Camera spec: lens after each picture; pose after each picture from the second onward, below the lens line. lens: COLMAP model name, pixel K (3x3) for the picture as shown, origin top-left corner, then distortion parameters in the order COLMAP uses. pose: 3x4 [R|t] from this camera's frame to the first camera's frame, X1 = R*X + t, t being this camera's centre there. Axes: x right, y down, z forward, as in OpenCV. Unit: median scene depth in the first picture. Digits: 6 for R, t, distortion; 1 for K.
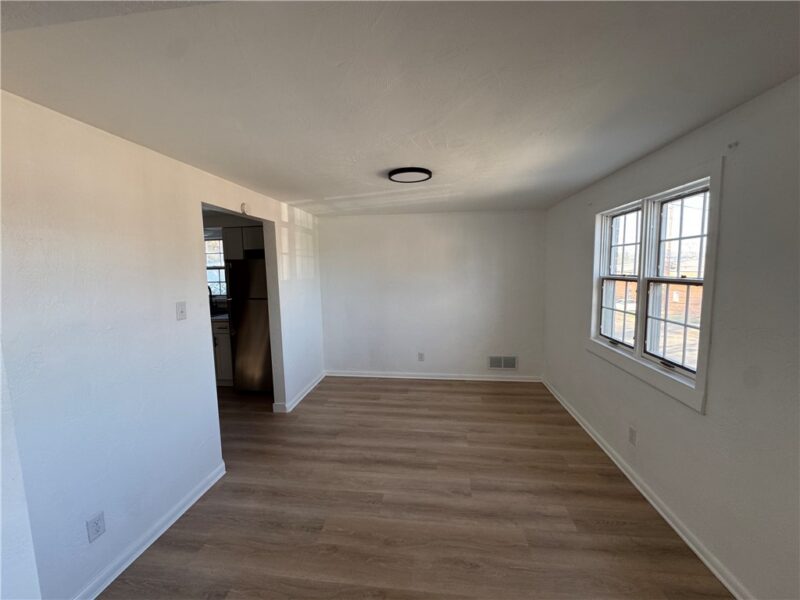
lens RADIAL K [[320.7, 0, 398.0], [0, 320.7, 298.8], [0, 0, 1]] dist [-0.001419, -0.000413]
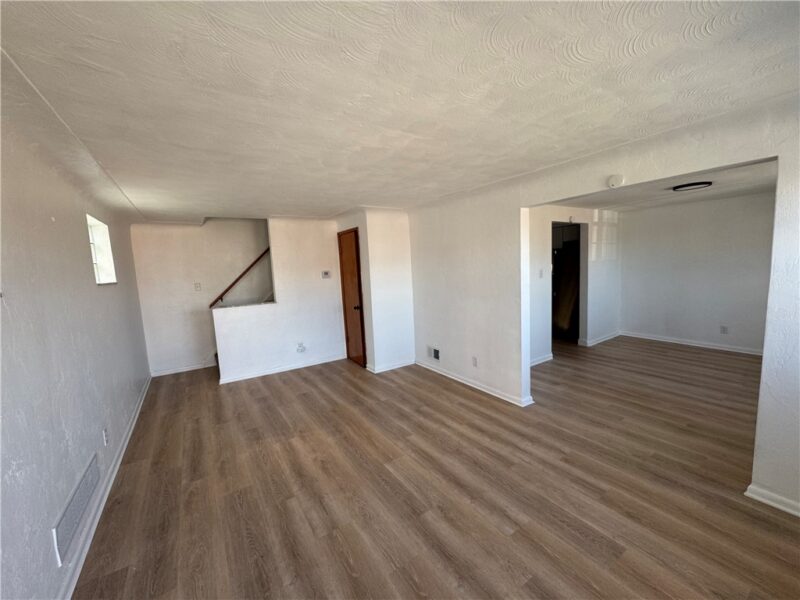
lens RADIAL K [[320.7, 0, 398.0], [0, 320.7, 298.8], [0, 0, 1]] dist [-0.001419, -0.000413]
pose [[0.645786, 0.070391, -0.760267, 0.222299], [-0.039059, 0.997483, 0.059177, 0.069371], [0.762519, -0.008521, 0.646910, -0.697502]]
